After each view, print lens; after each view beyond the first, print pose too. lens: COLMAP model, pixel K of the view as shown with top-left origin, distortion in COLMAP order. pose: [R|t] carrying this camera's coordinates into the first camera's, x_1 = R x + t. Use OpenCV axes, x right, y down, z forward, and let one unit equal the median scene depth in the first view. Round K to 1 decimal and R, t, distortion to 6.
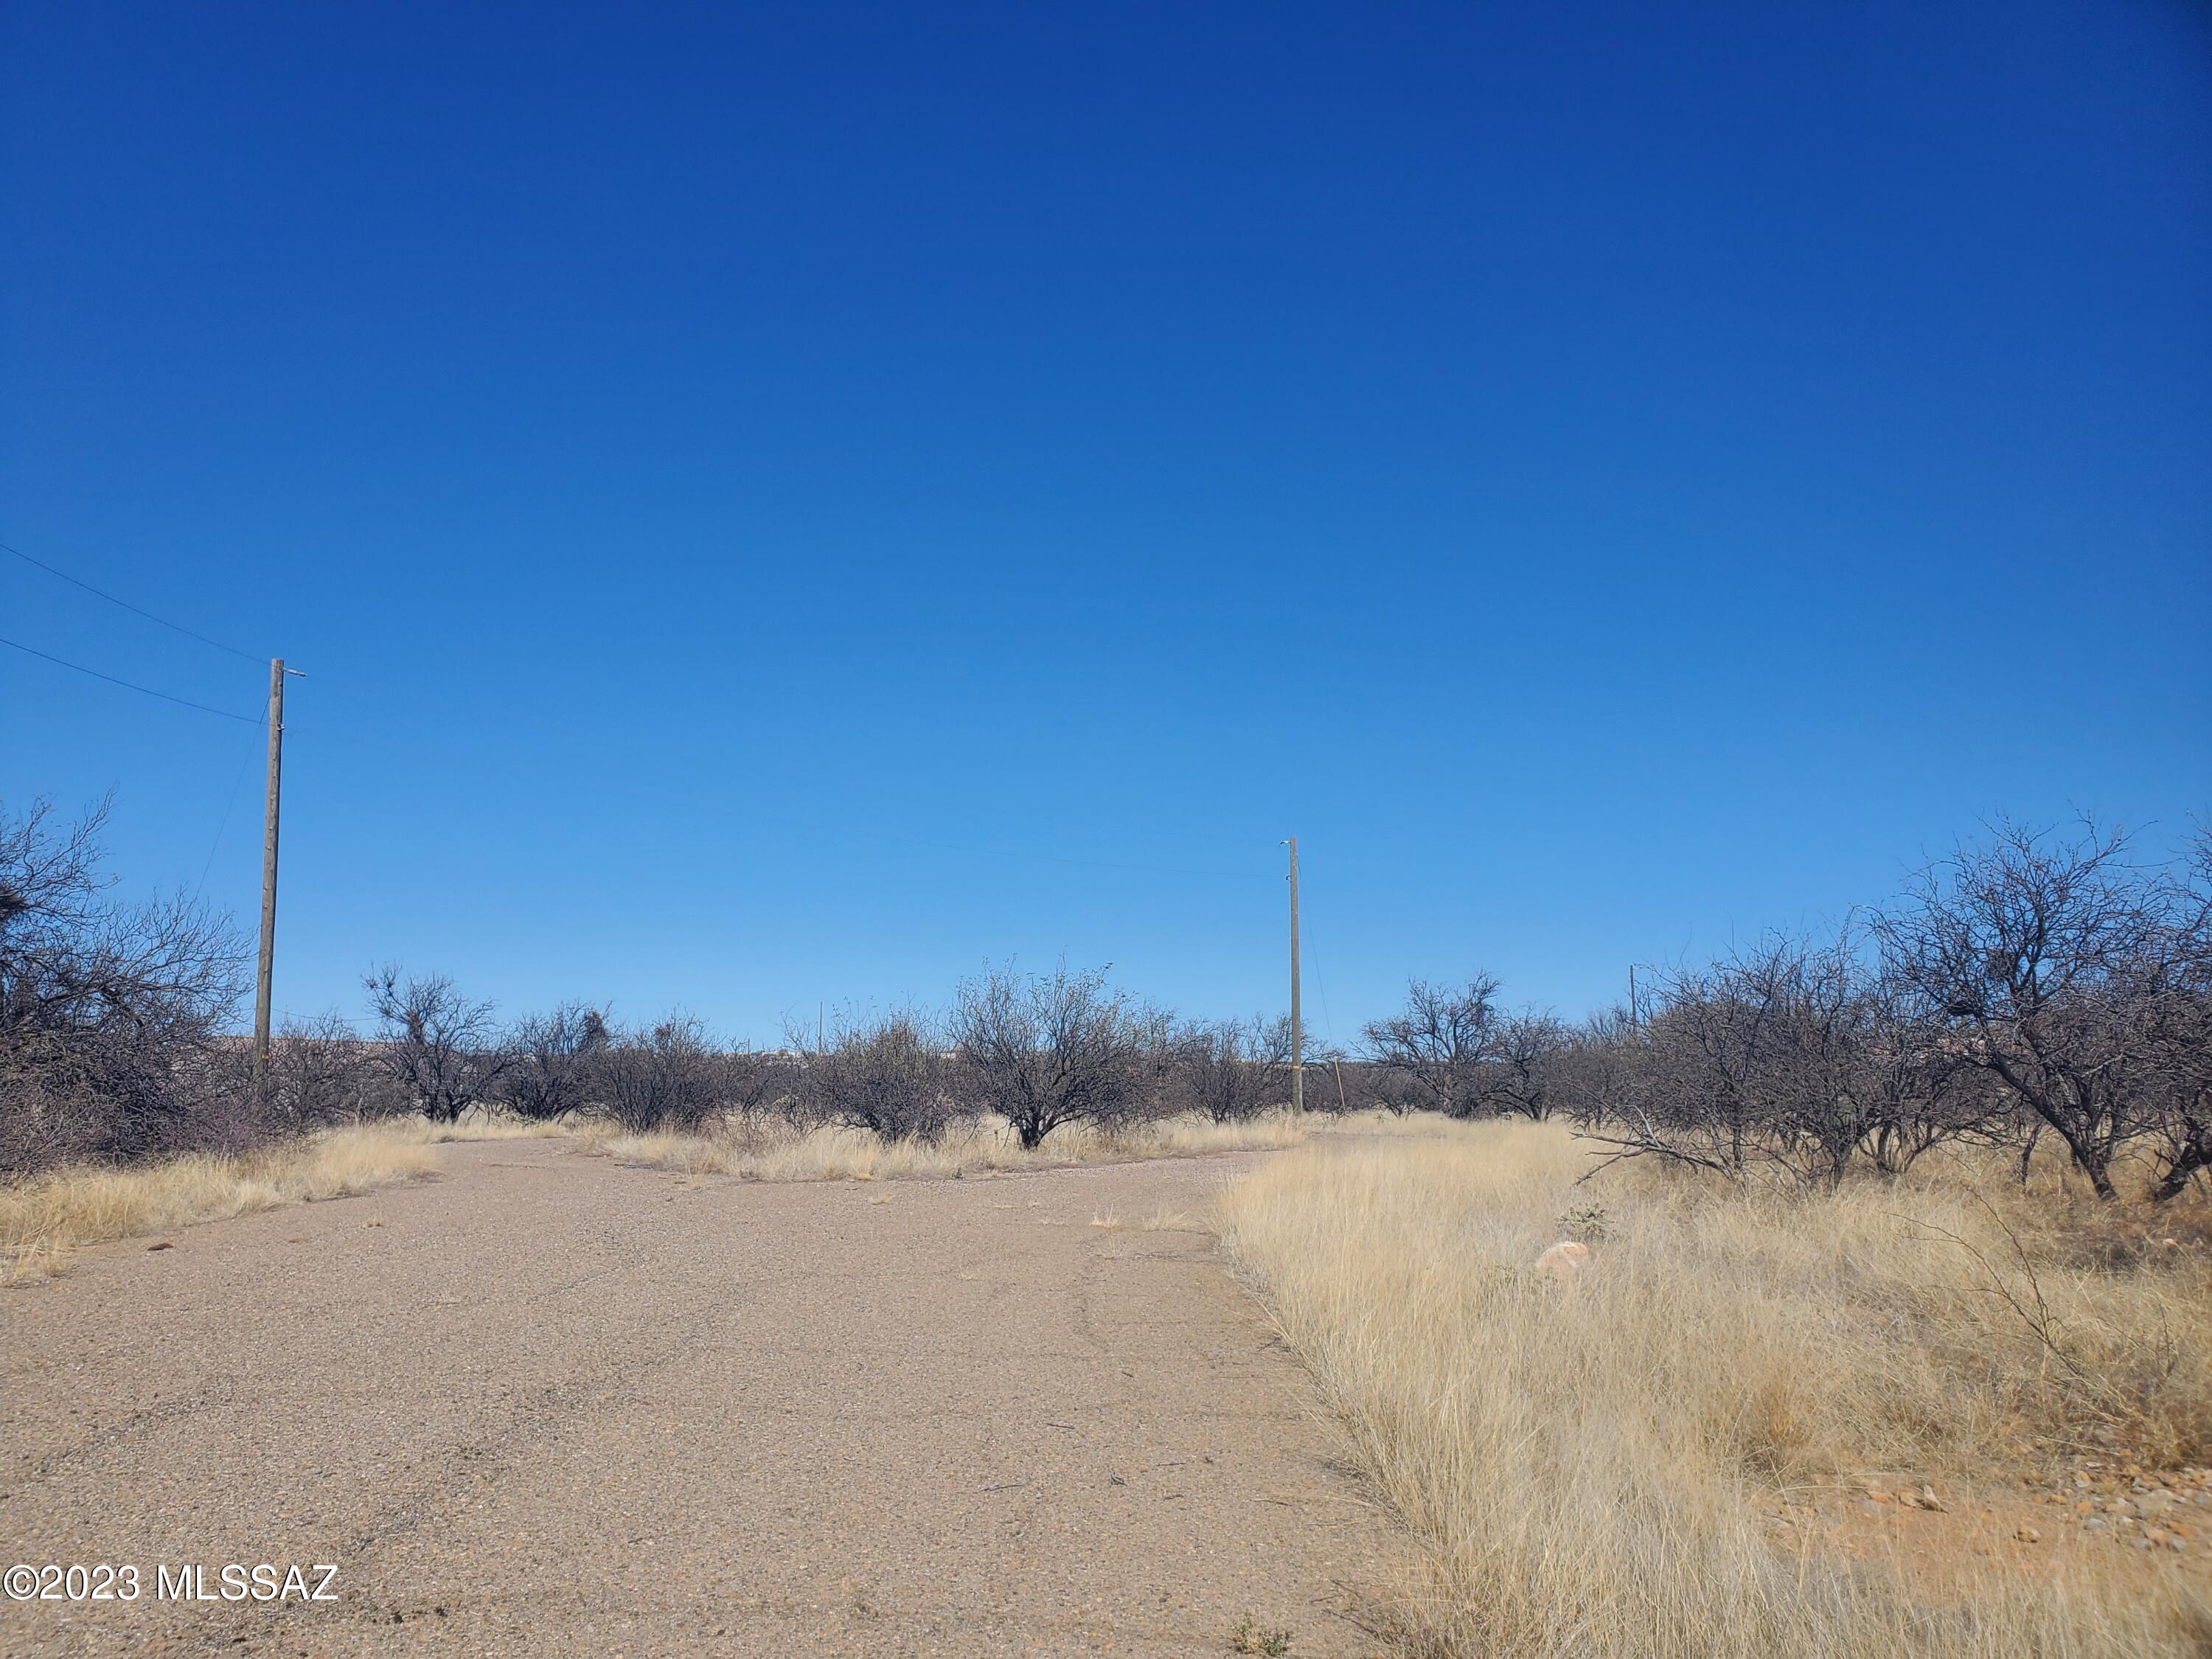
lens RADIAL K [[1706.2, 0, 1100.1], [0, 1706.2, 830.6], [0, 0, 1]] dist [0.026078, -0.006141]
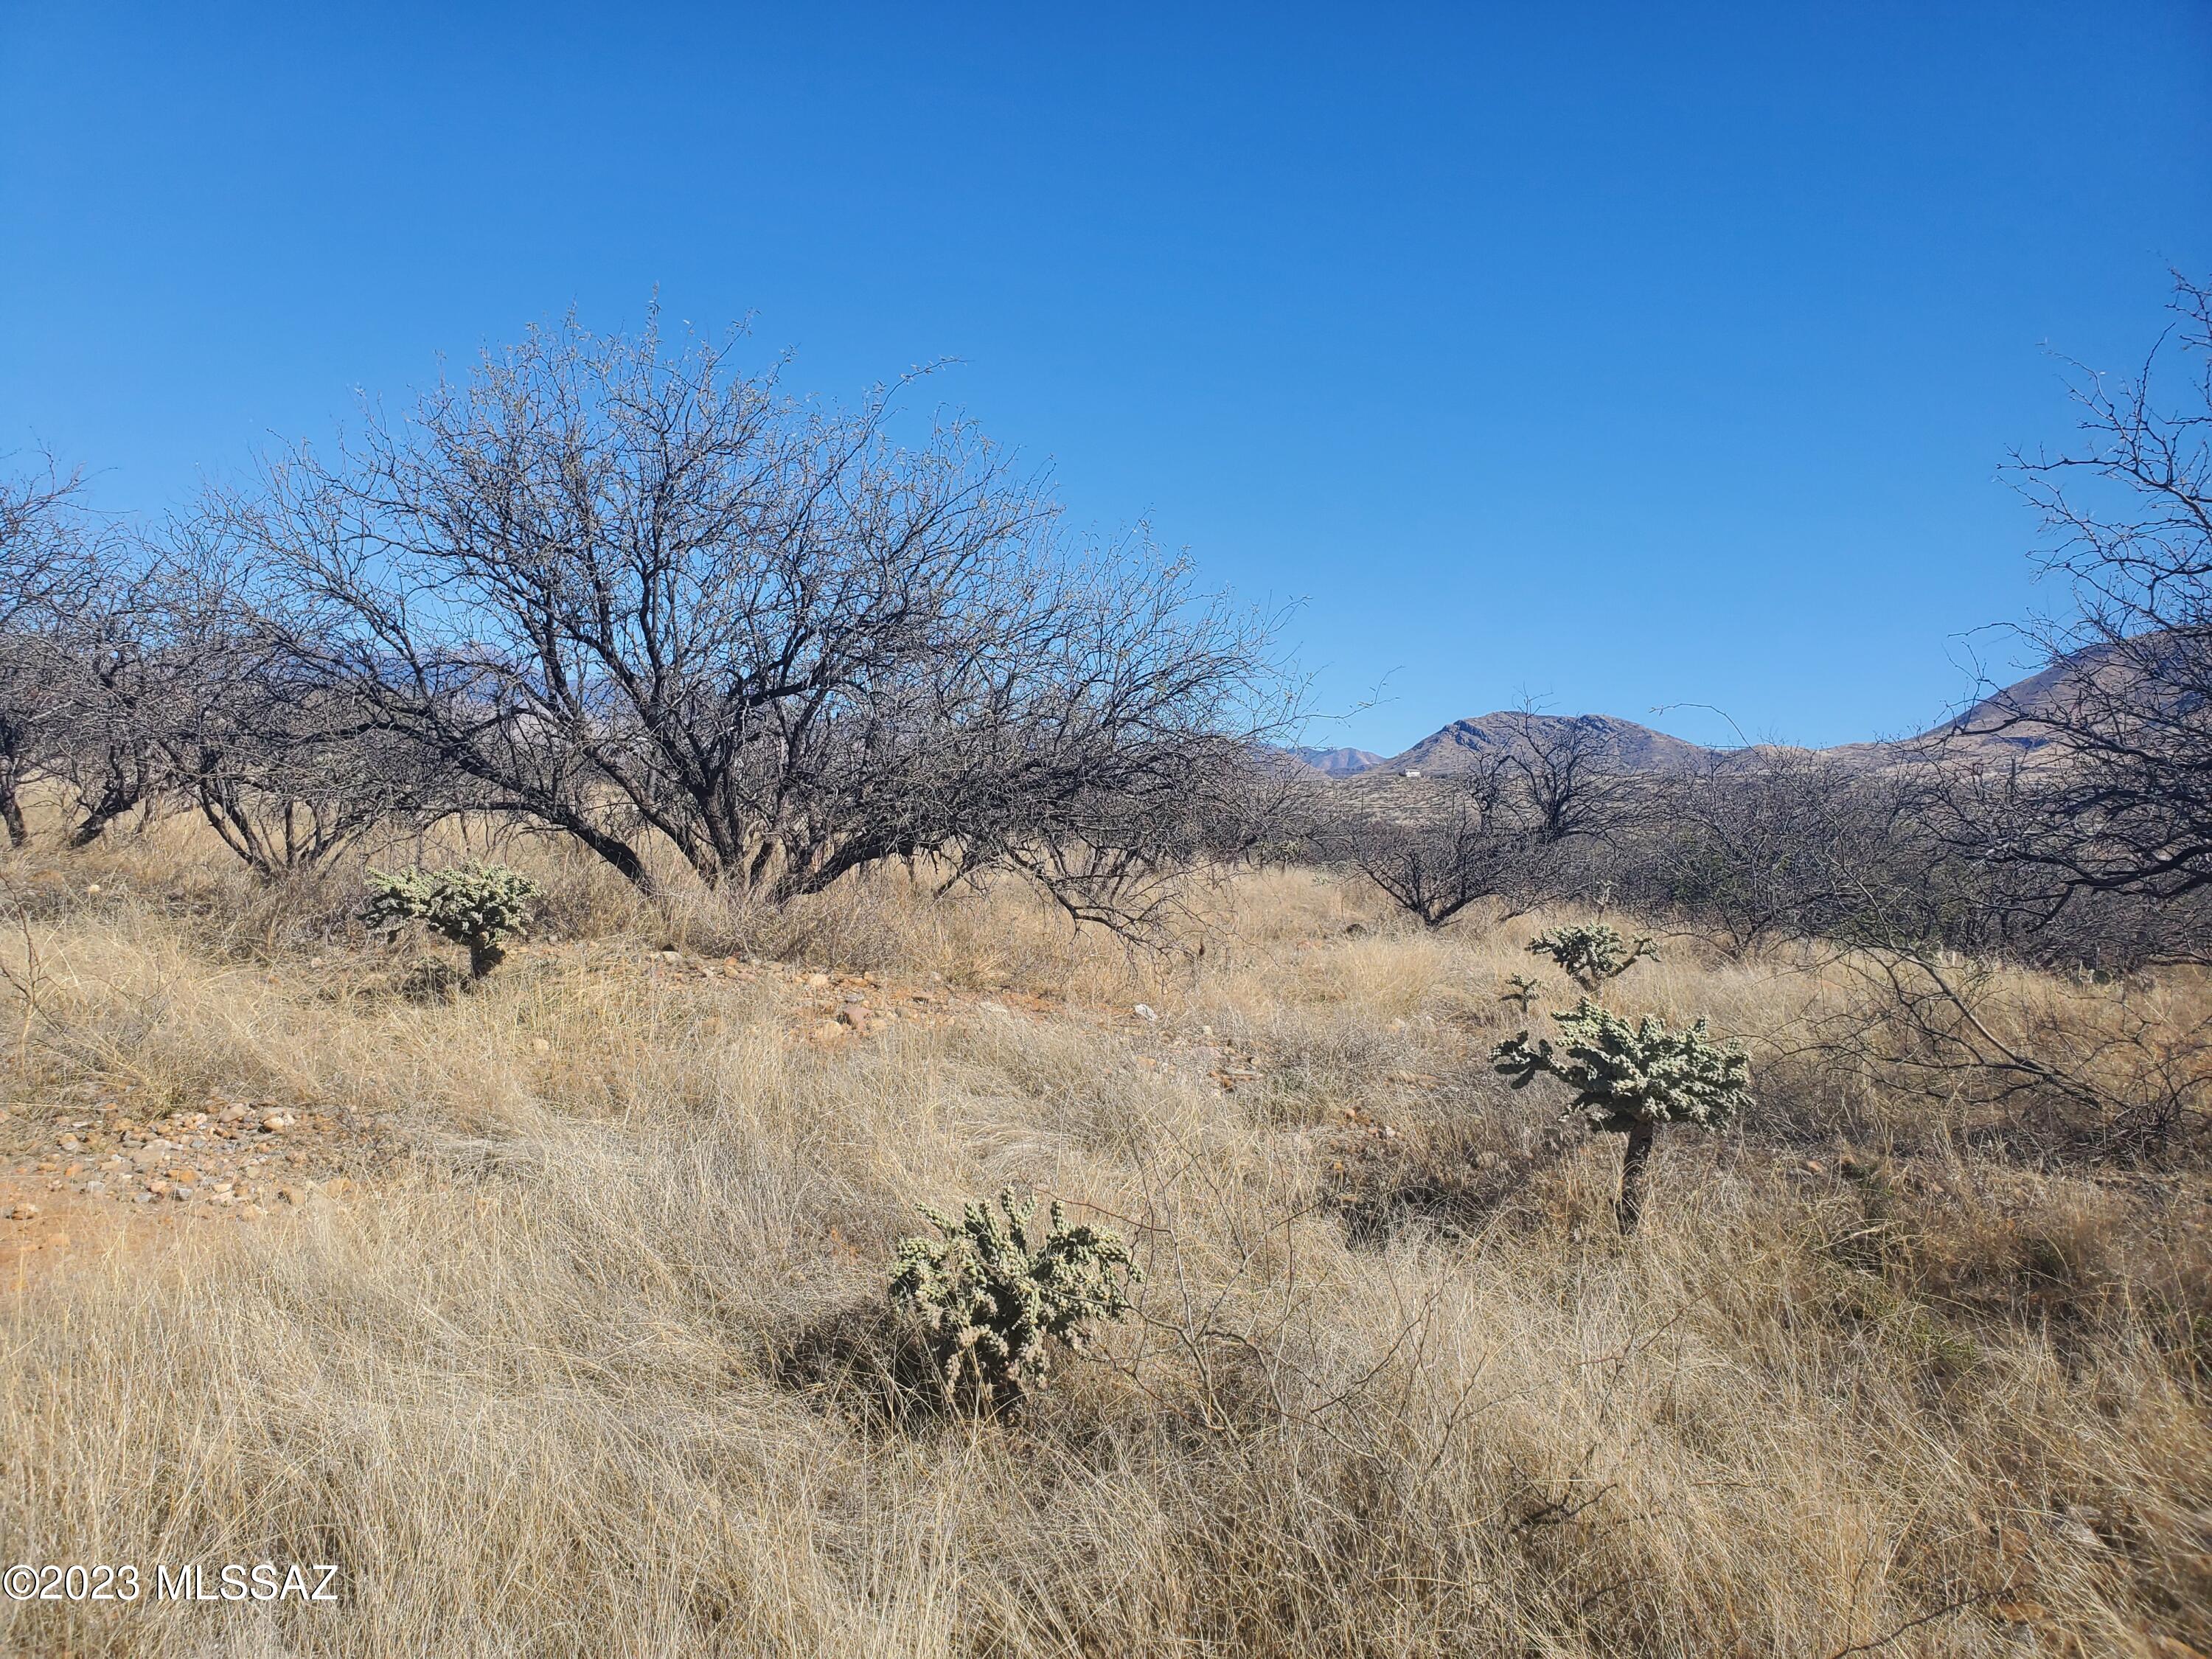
lens RADIAL K [[1706.2, 0, 1106.1], [0, 1706.2, 832.5], [0, 0, 1]] dist [0.026078, -0.006141]
pose [[0.449632, 0.011168, 0.893144, -0.025842], [-0.193855, 0.977308, 0.085372, 0.015915], [-0.871924, -0.211526, 0.441594, 0.113100]]
